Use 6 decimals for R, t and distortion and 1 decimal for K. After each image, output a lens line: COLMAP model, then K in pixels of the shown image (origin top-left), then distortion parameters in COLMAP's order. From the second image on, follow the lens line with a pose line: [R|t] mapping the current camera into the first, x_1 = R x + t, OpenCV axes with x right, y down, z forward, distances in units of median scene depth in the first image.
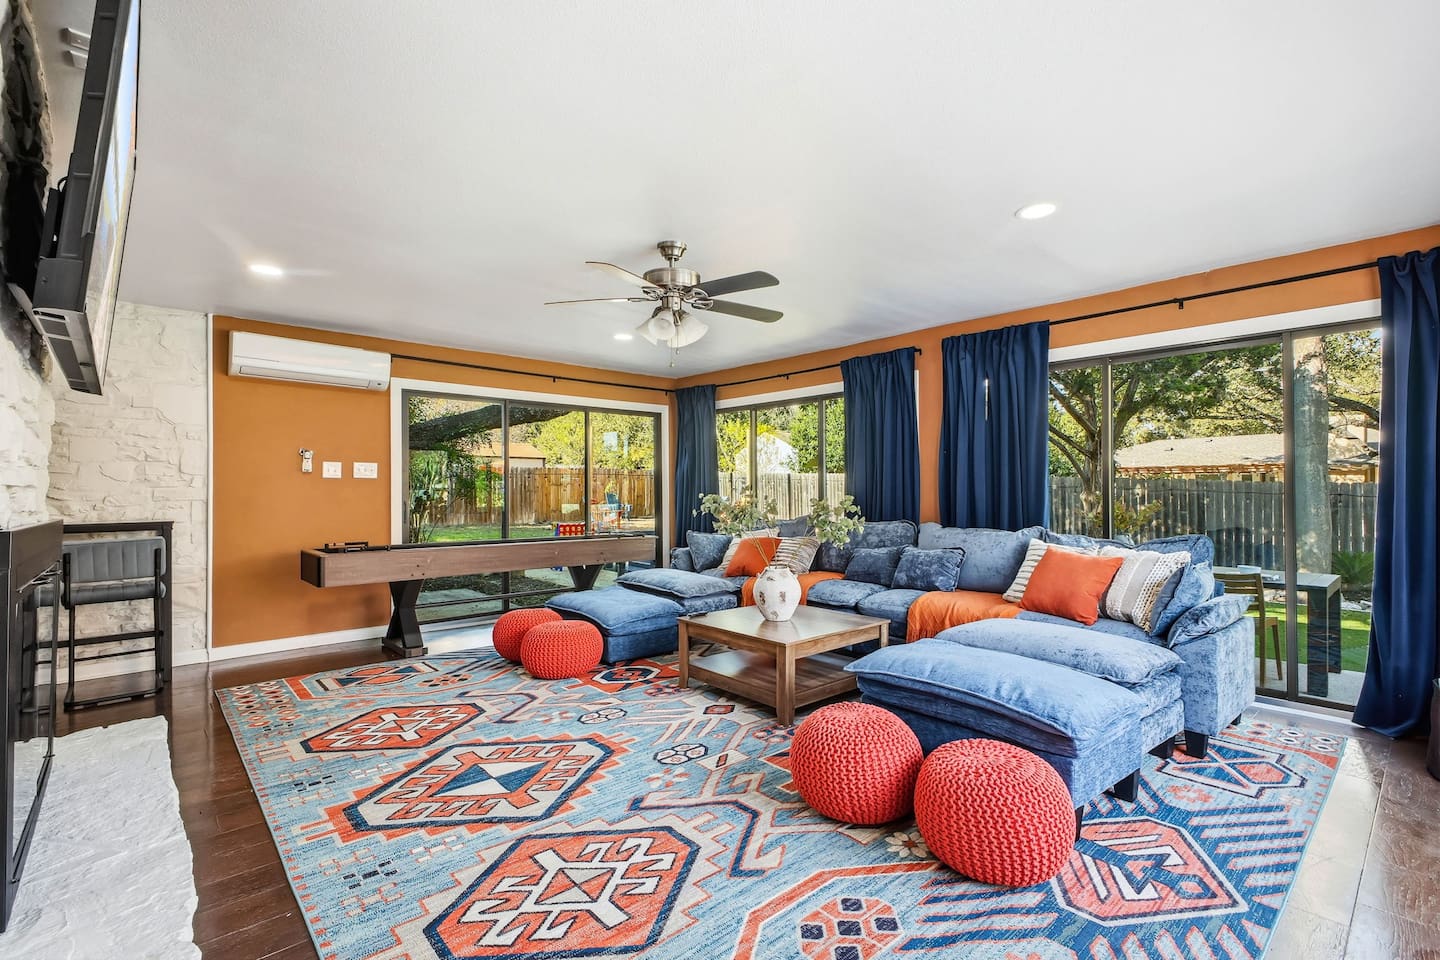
lens RADIAL K [[671.6, 0, 712.4], [0, 671.6, 488.0], [0, 0, 1]] dist [0.003366, -0.000157]
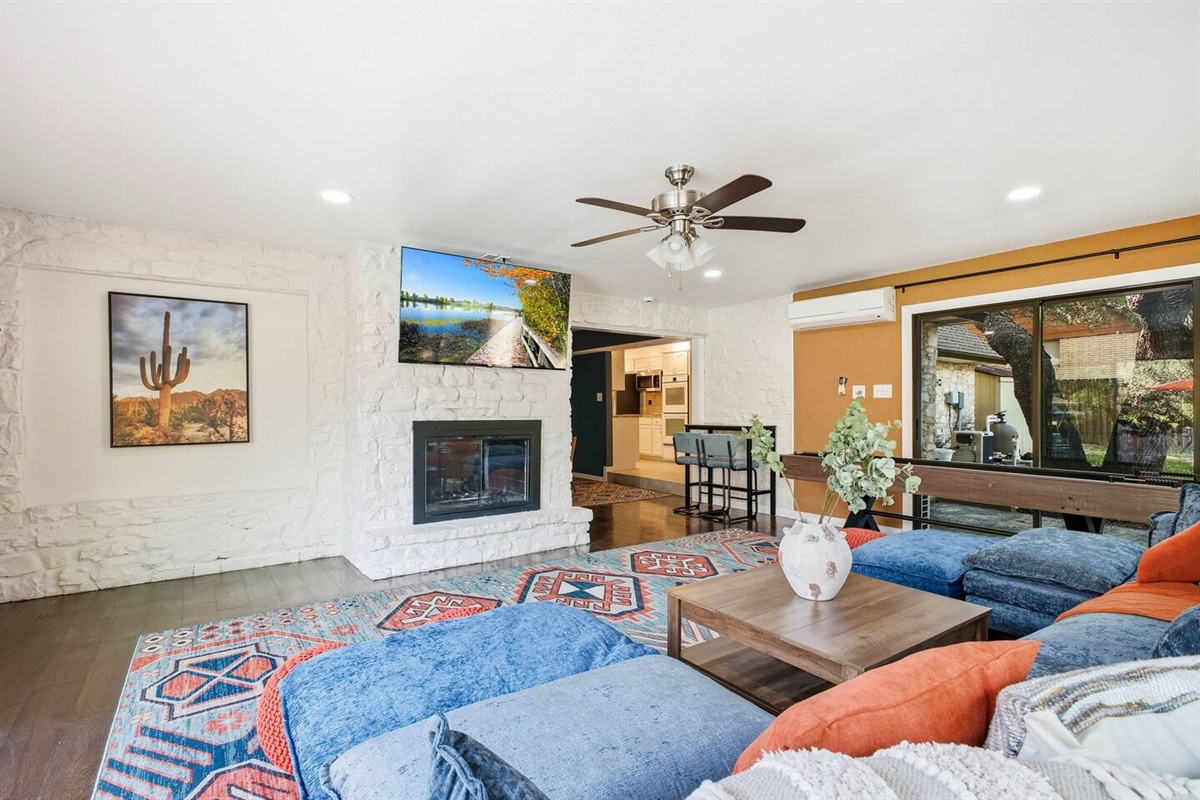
lens RADIAL K [[559.7, 0, 593.7], [0, 559.7, 406.7], [0, 0, 1]] dist [0.003366, -0.000157]
pose [[-0.113070, 0.000656, -0.993587, 0.980108], [0.004383, 0.999990, 0.000162, -0.003474], [0.993577, -0.004336, -0.113072, 1.168170]]
